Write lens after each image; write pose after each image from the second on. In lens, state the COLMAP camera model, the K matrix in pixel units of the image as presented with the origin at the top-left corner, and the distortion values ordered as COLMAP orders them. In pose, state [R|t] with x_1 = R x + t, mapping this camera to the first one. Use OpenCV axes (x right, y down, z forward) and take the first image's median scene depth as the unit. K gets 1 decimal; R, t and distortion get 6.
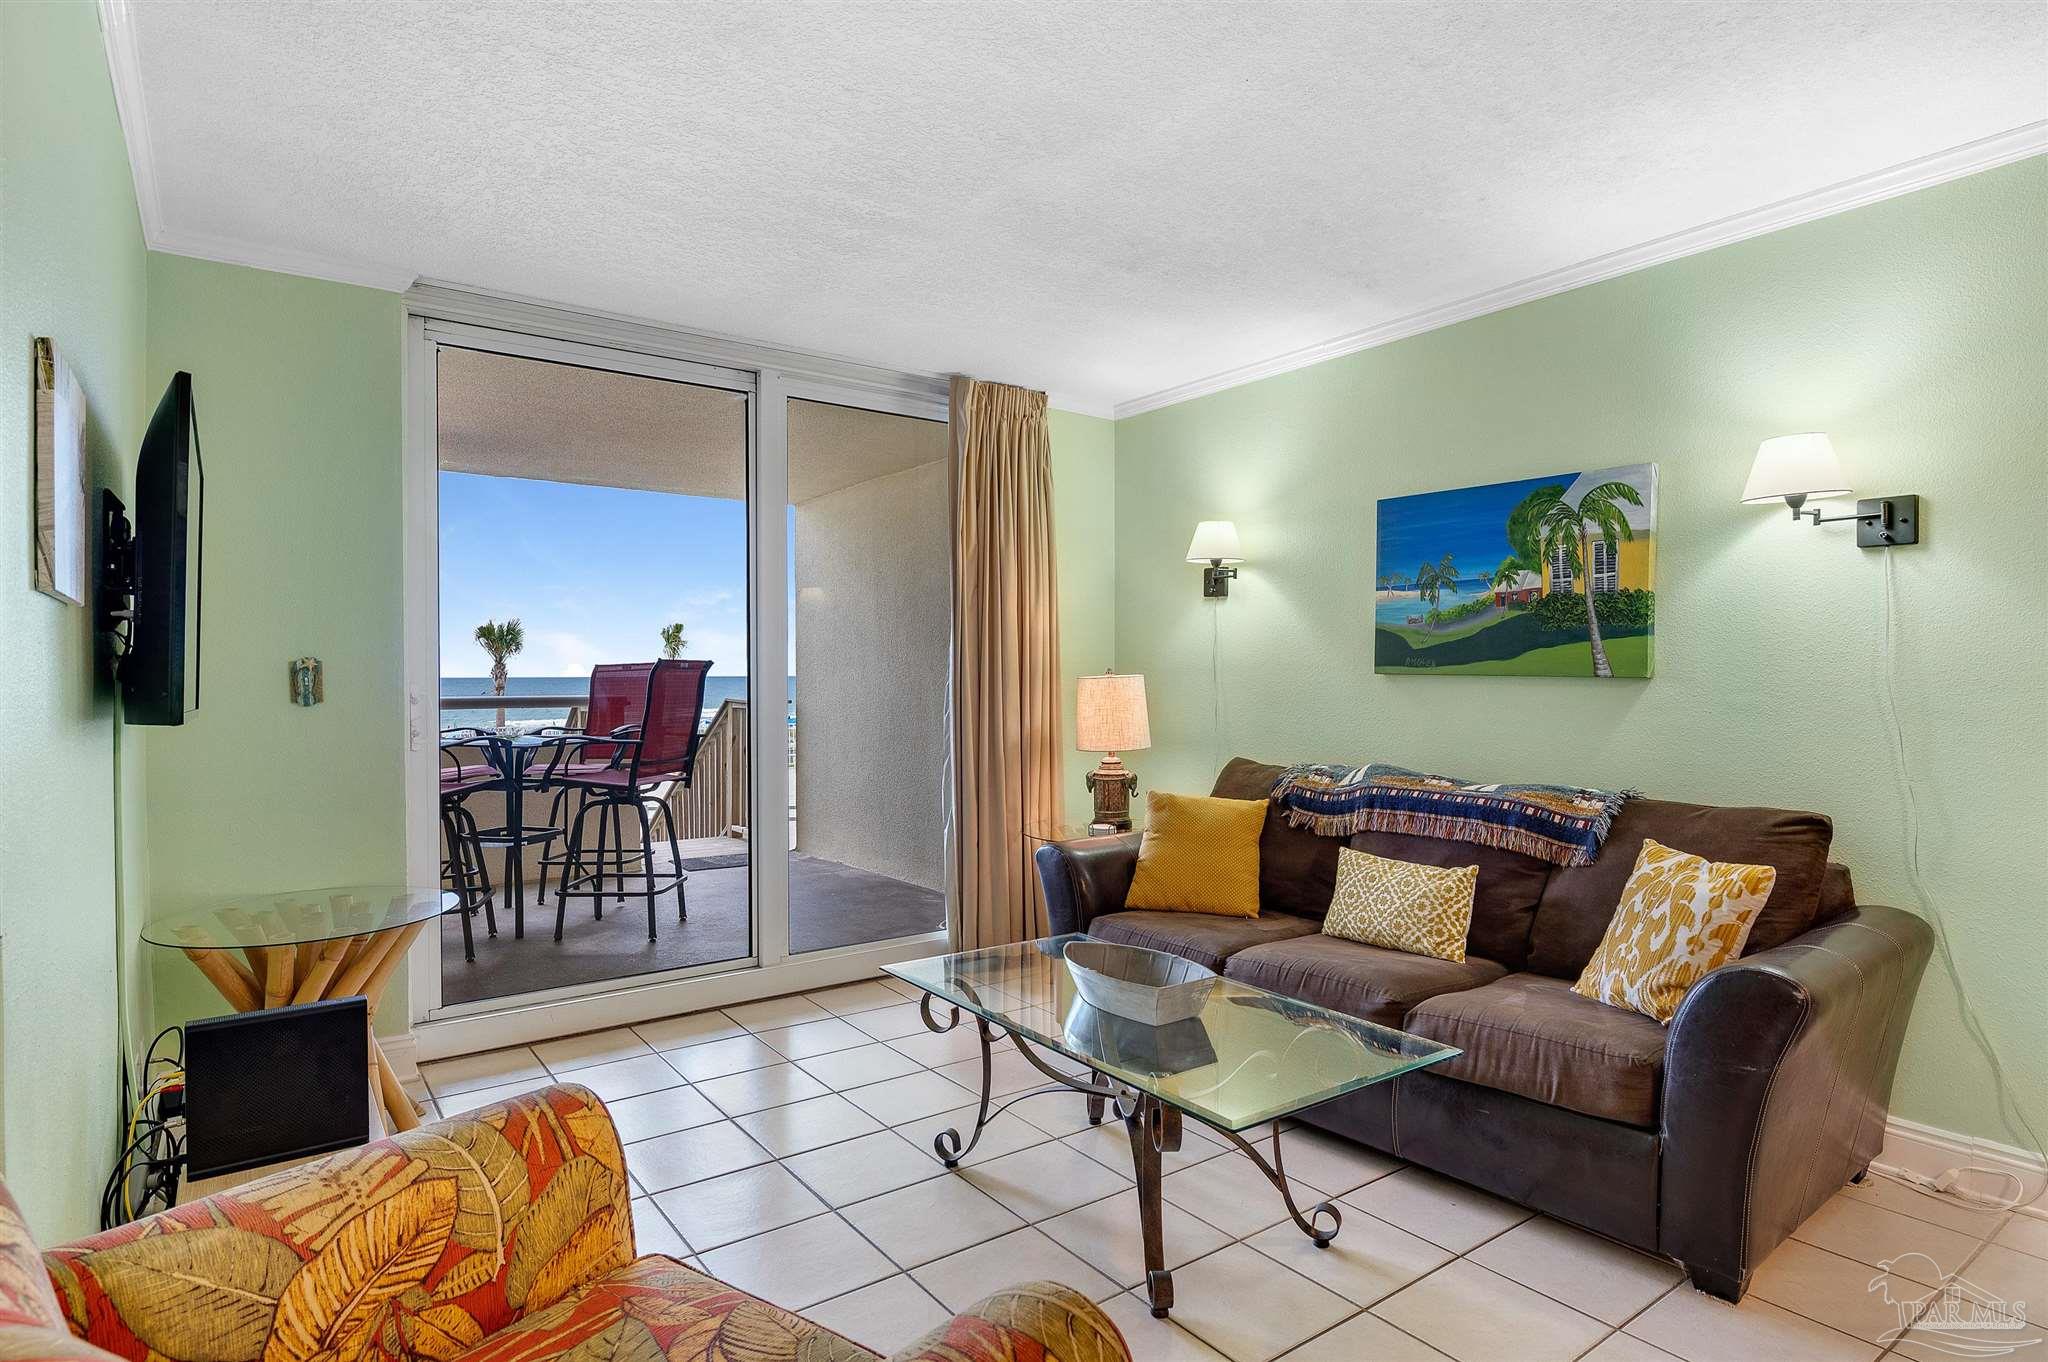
lens RADIAL K [[1080.1, 0, 1028.1], [0, 1080.1, 683.3], [0, 0, 1]] dist [-0.003379, -0.005681]
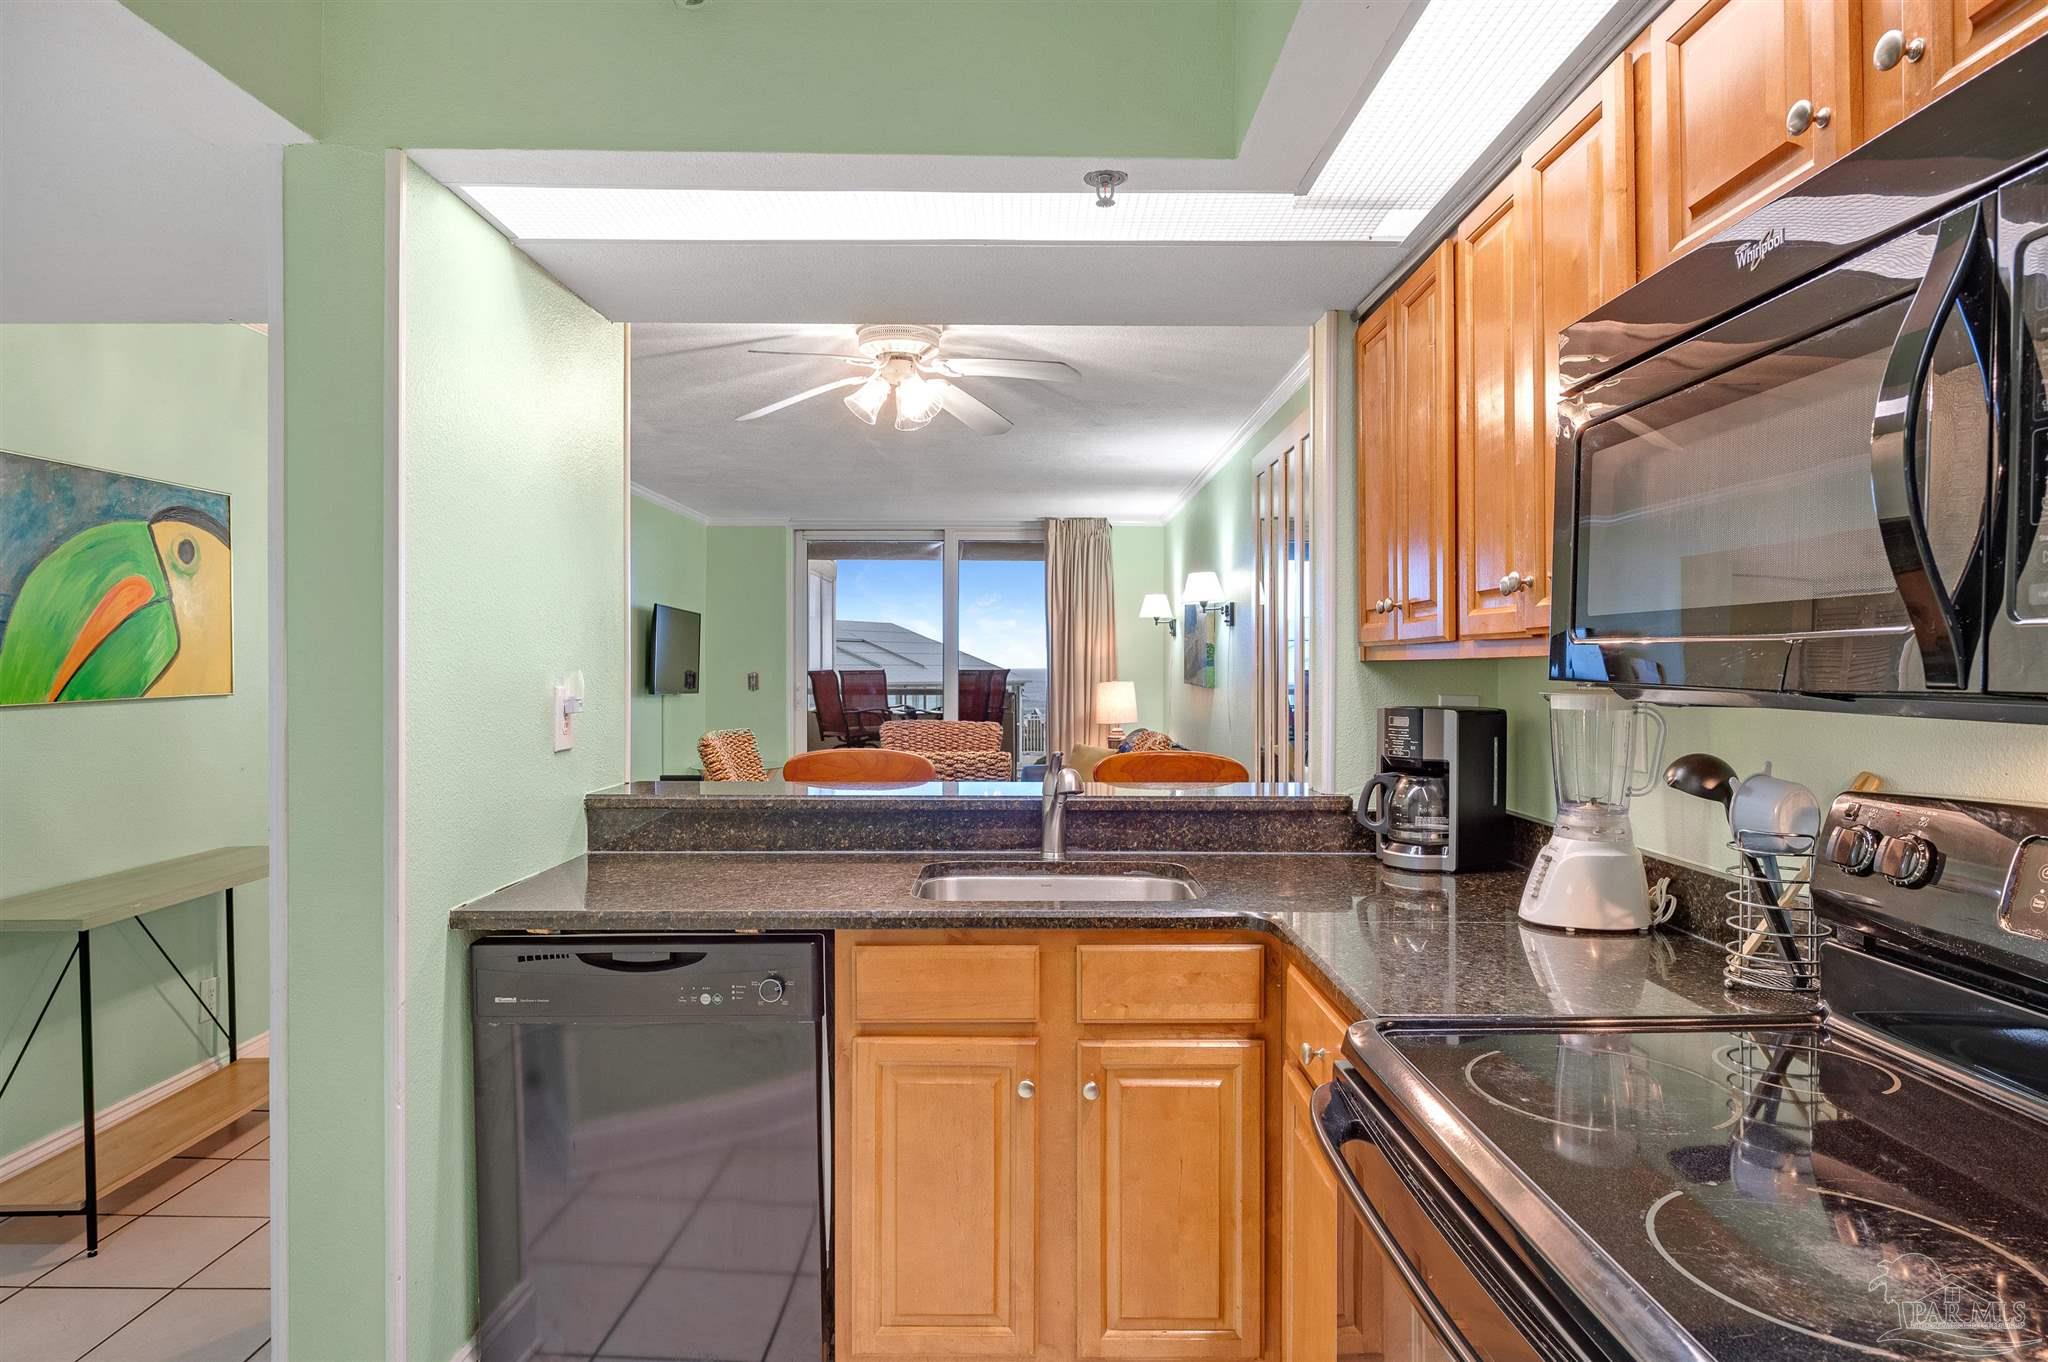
lens RADIAL K [[1167.5, 0, 1017.9], [0, 1167.5, 674.0], [0, 0, 1]] dist [-0.003818, -0.000831]
pose [[0.799491, 0.008900, -0.600612, 1.539201], [-0.010254, 0.999947, 0.001168, -0.028862], [0.600590, 0.005224, 0.799540, -0.875328]]
